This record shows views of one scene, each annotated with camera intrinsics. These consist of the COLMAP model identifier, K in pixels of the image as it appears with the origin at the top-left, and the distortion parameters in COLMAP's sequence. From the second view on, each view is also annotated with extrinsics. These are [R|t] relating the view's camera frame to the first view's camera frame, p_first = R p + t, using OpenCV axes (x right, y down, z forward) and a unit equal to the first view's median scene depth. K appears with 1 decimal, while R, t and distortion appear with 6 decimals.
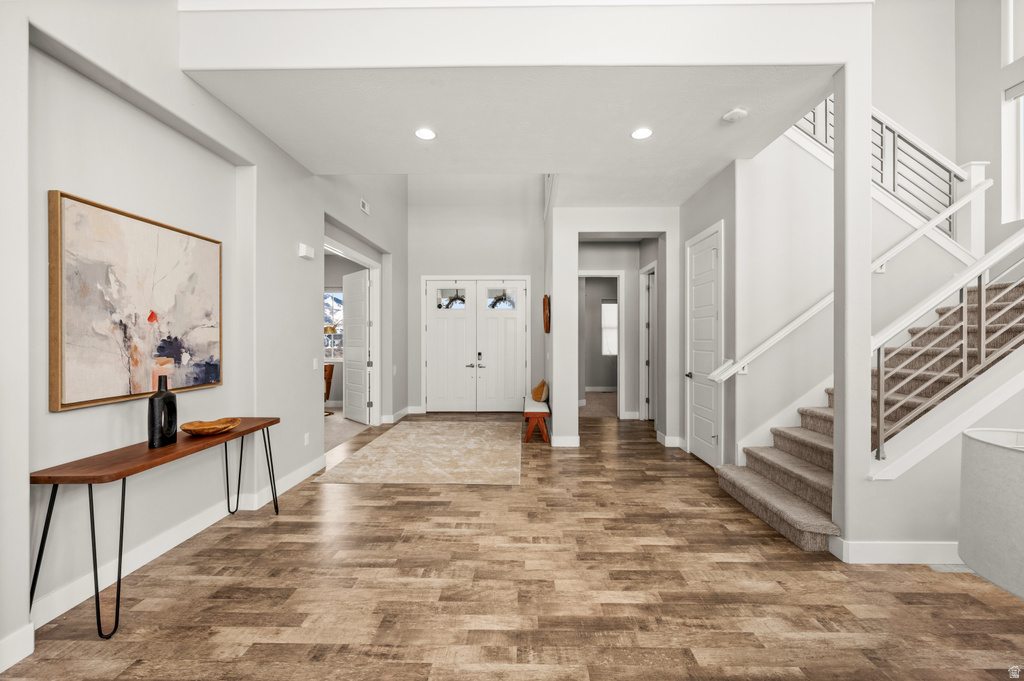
lens RADIAL K [[407.5, 0, 522.6], [0, 407.5, 340.5], [0, 0, 1]] dist [0.000133, 0.000146]
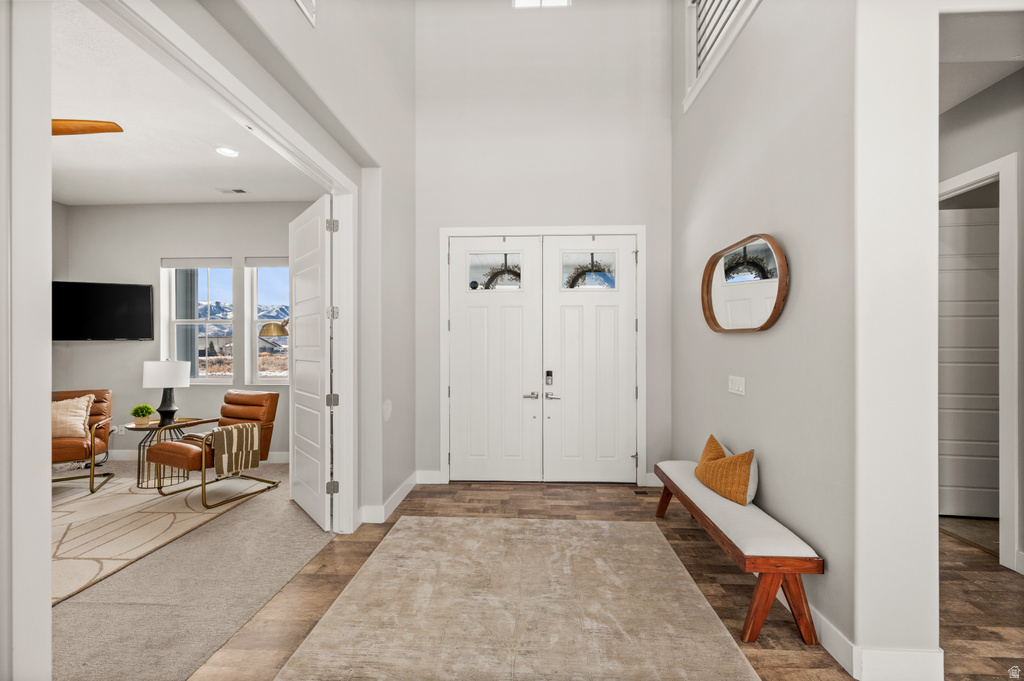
lens RADIAL K [[407.5, 0, 516.5], [0, 407.5, 345.9], [0, 0, 1]] dist [0.000133, 0.000146]
pose [[0.999220, 0.000986, -0.039469, -0.189156], [-0.001127, 0.999993, -0.003572, -0.001923], [0.039465, 0.003613, 0.999214, 0.693352]]
